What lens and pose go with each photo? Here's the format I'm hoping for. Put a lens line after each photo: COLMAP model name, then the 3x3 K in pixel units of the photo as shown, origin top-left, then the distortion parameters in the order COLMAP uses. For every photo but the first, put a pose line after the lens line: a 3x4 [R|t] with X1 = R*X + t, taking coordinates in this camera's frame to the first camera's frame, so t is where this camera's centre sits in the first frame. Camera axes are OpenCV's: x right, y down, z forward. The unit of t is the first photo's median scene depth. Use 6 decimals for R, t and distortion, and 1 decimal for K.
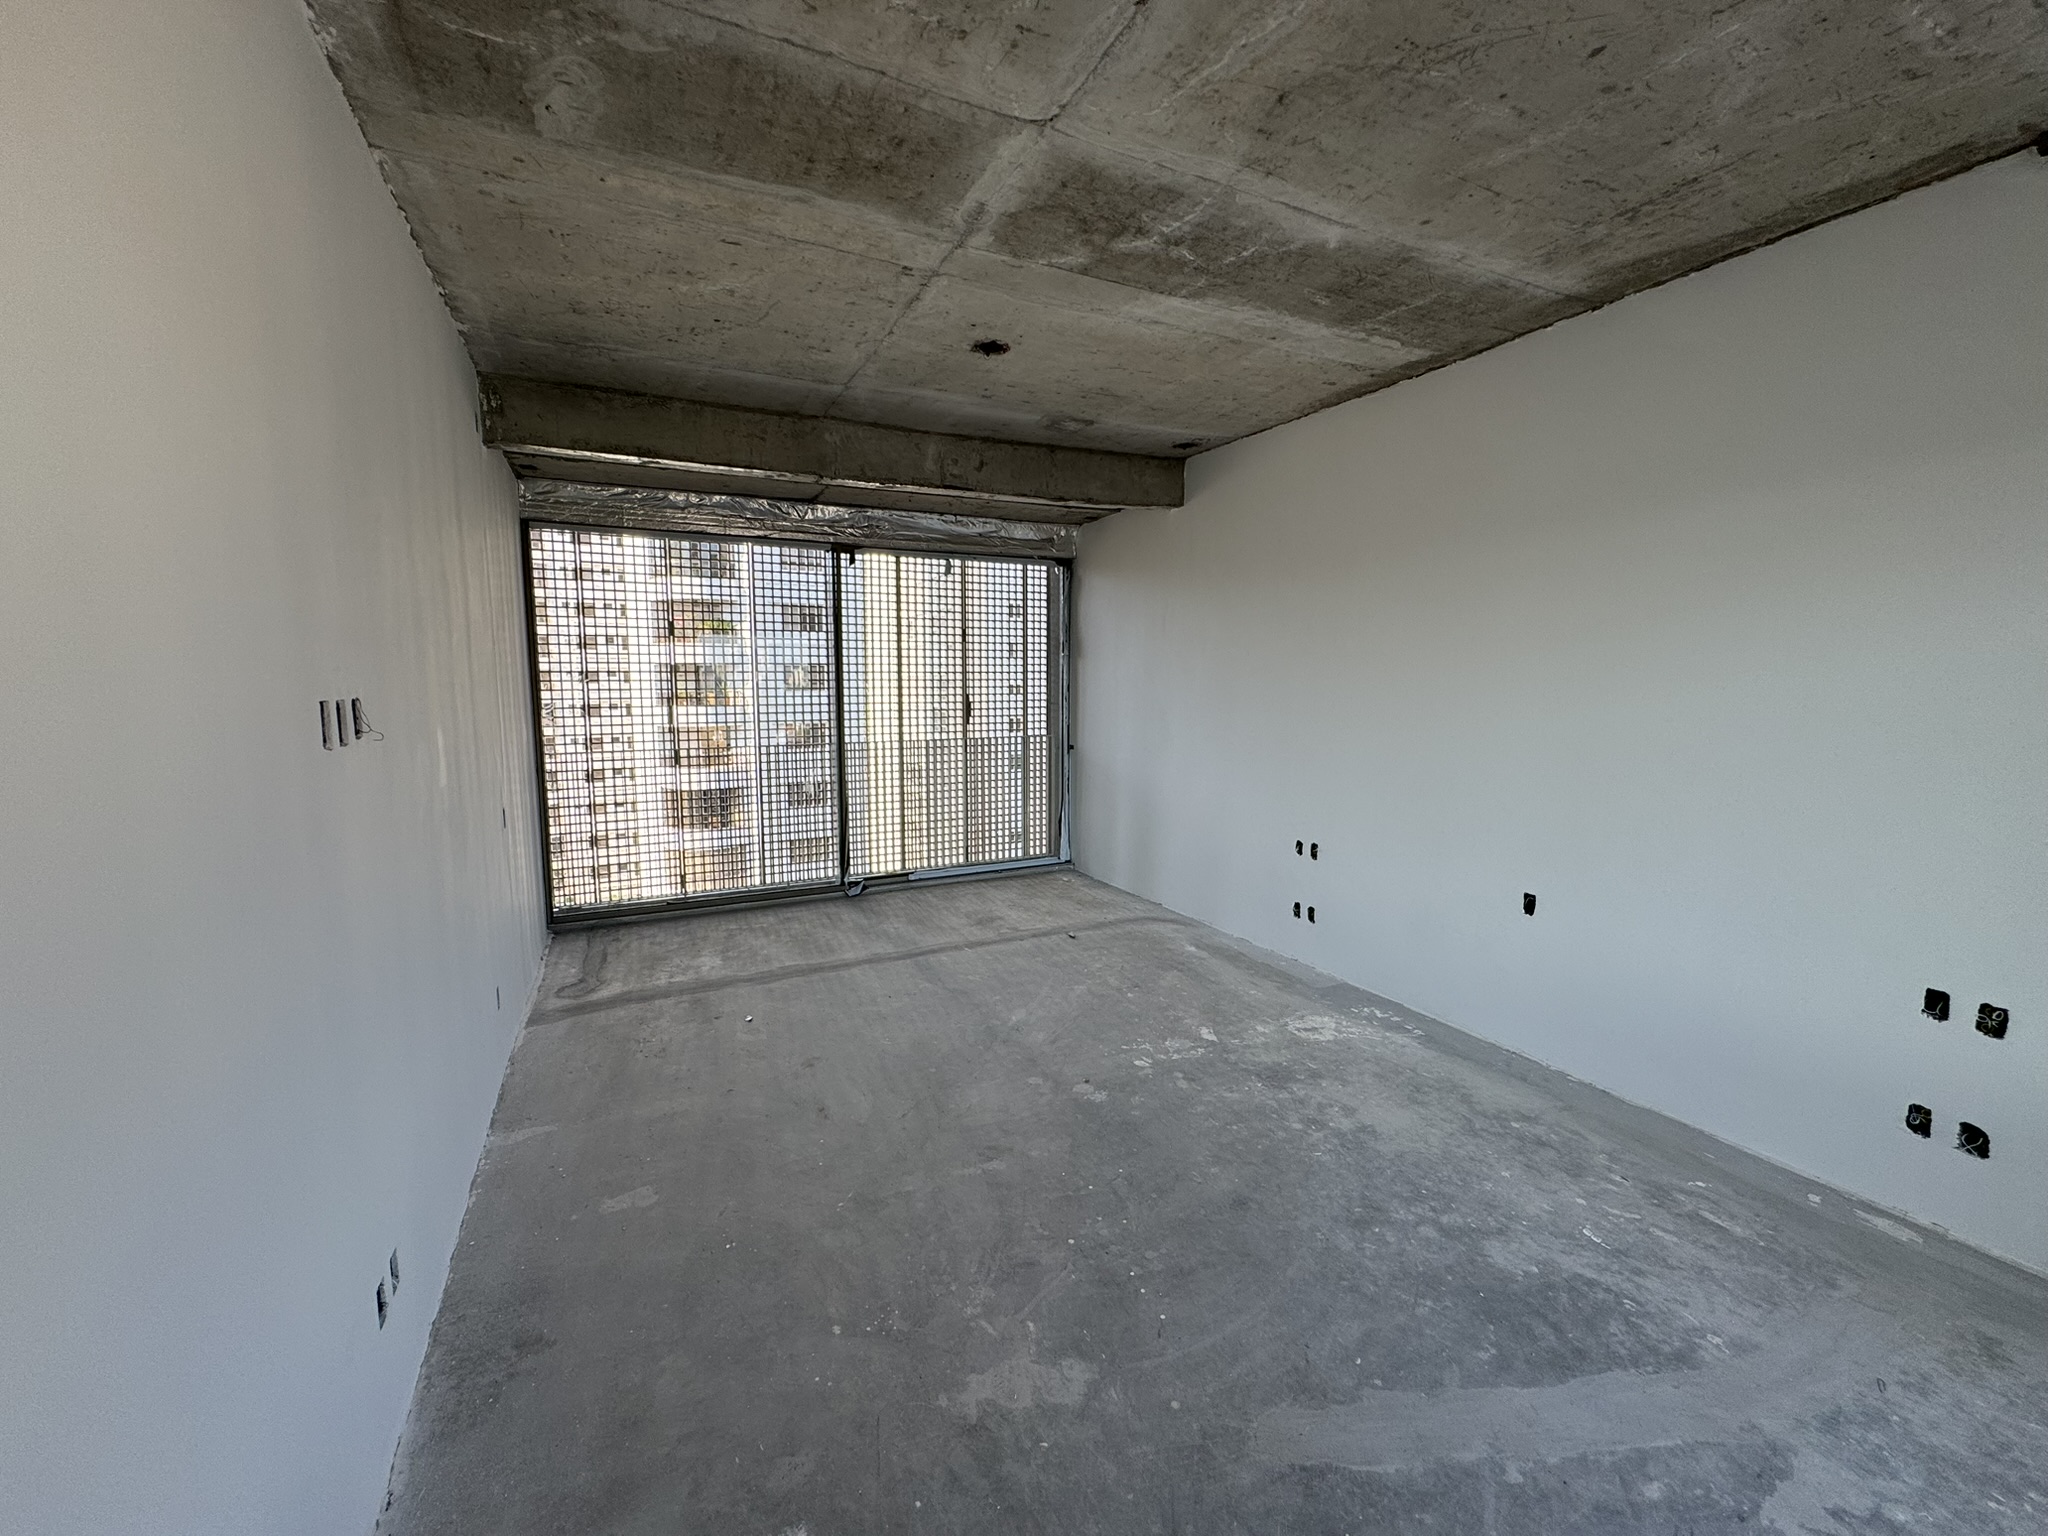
lens RADIAL K [[816.1, 0, 1030.6], [0, 816.1, 767.5], [0, 0, 1]] dist [-0.002341, 0.000280]
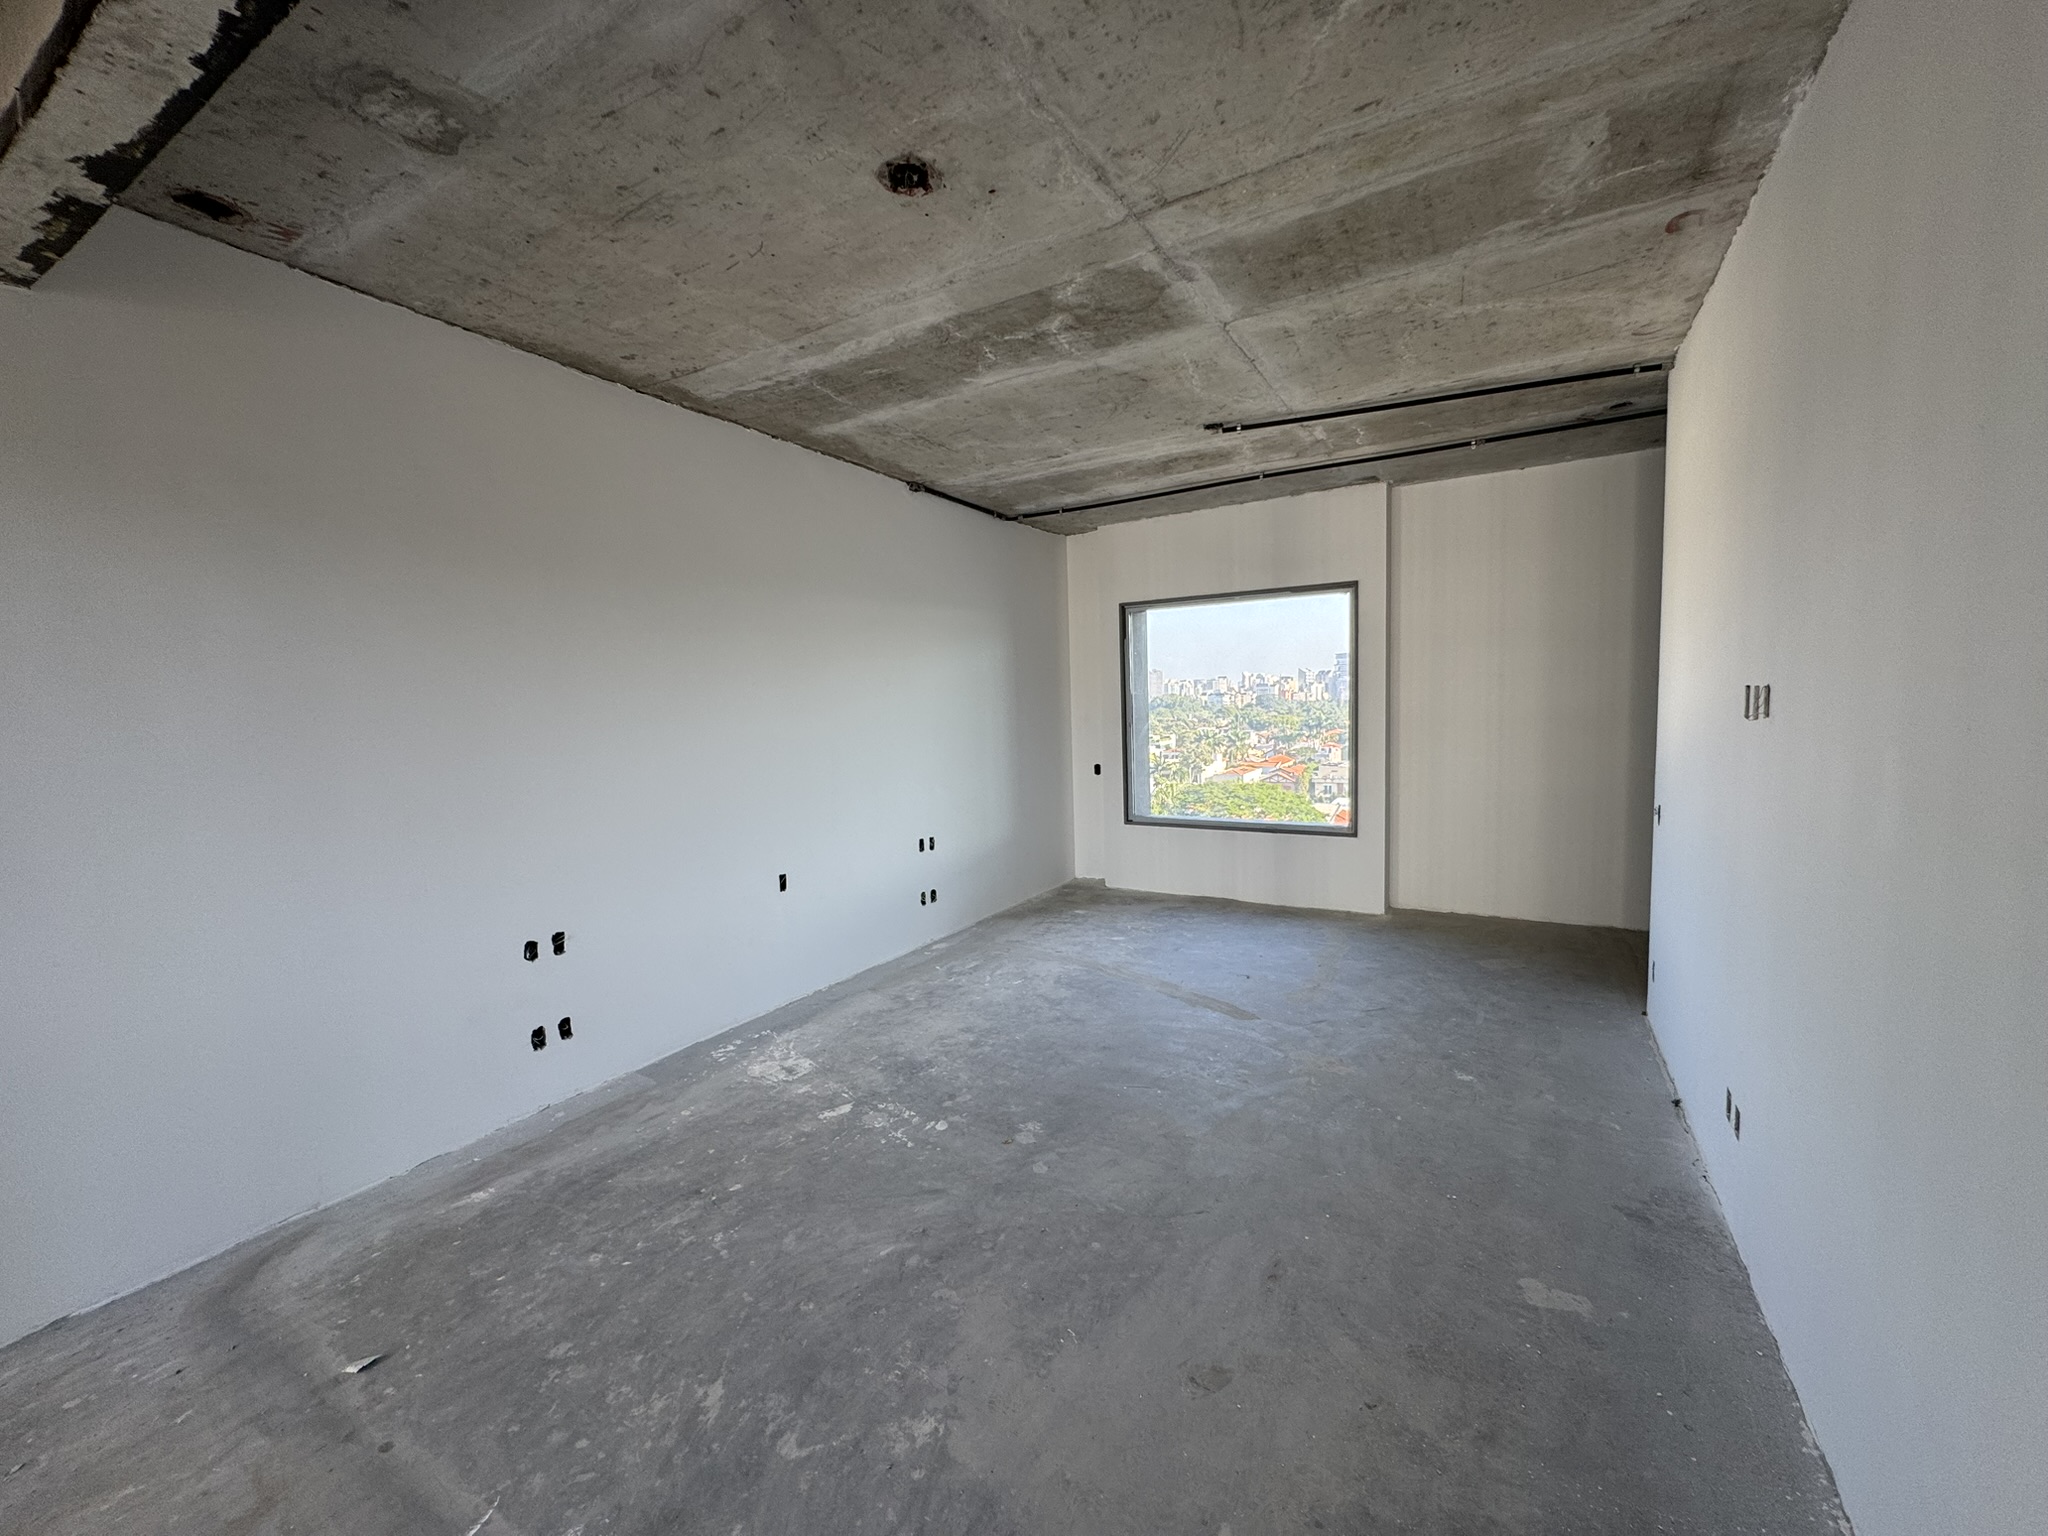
lens RADIAL K [[816.1, 0, 1015.5], [0, 816.1, 768.8], [0, 0, 1]] dist [-0.002341, 0.000280]
pose [[-0.530691, -0.051353, 0.846008, -0.682149], [0.123524, 0.982819, 0.137143, -0.143759], [-0.838516, 0.177283, -0.515230, 1.397389]]
